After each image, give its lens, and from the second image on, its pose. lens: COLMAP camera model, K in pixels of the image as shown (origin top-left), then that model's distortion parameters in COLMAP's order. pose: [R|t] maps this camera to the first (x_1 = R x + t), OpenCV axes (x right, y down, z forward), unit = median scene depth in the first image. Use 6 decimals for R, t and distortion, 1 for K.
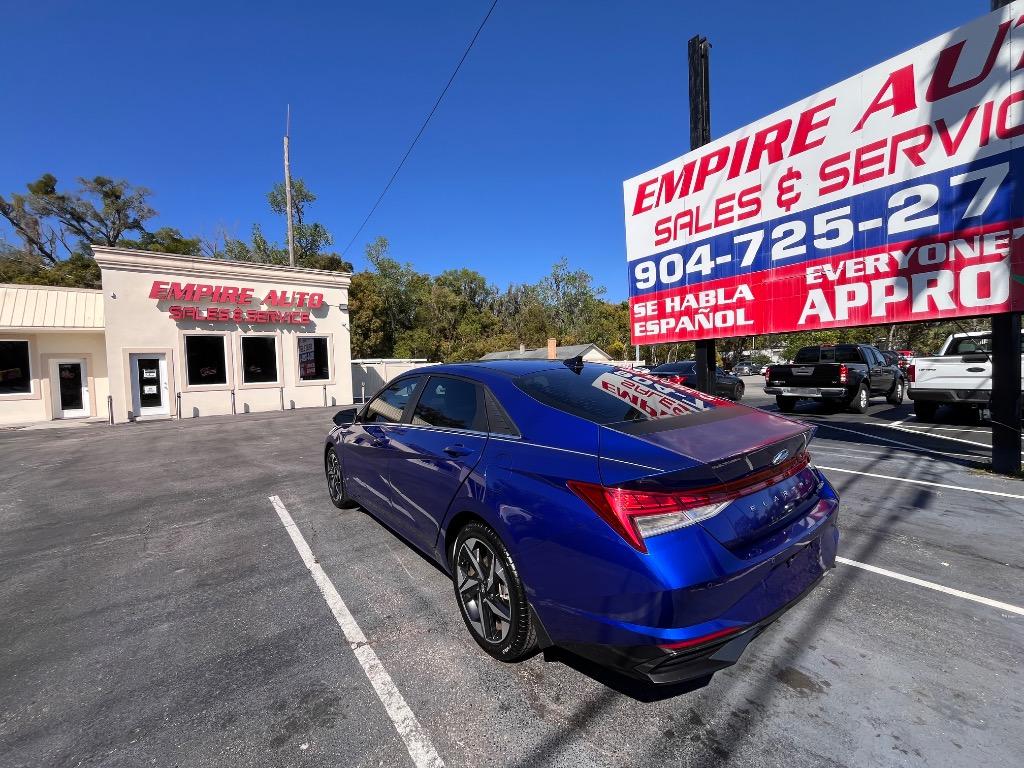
lens RADIAL K [[413.0, 0, 510.5], [0, 413.0, 384.5], [0, 0, 1]] dist [-0.002713, 0.000177]
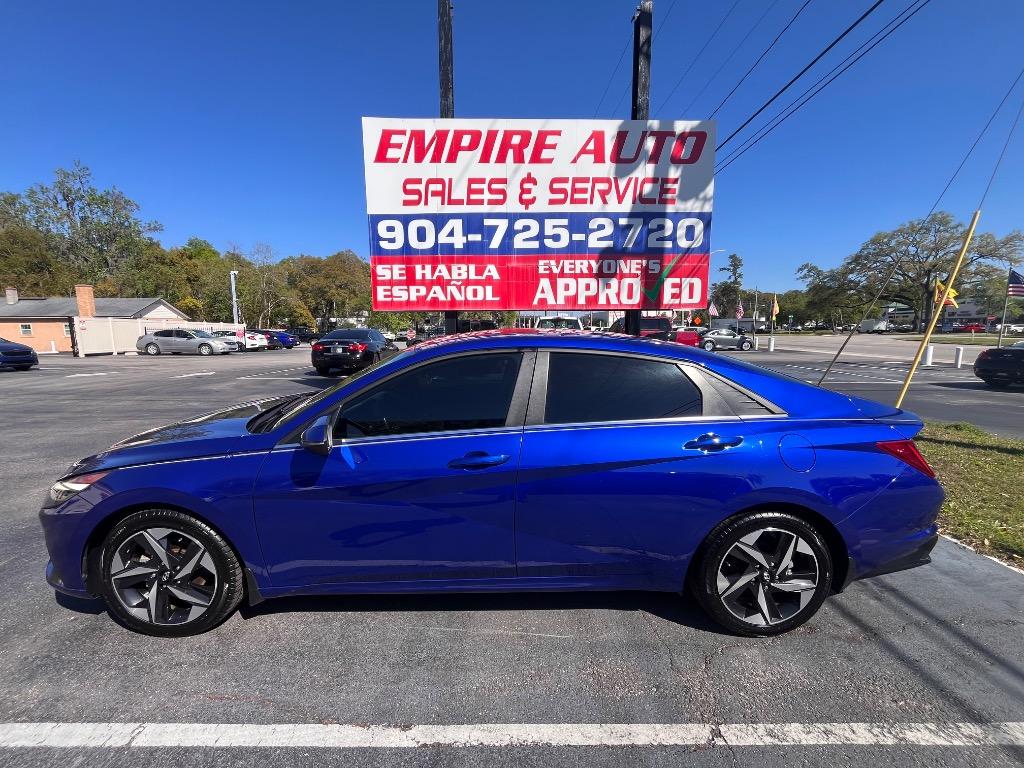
lens RADIAL K [[413.0, 0, 510.5], [0, 413.0, 384.5], [0, 0, 1]] dist [-0.002713, 0.000177]
pose [[0.590676, -0.074685, 0.803445, -0.340227], [0.008124, 0.996207, 0.086631, -0.011511], [-0.806868, -0.044643, 0.589042, 0.275644]]
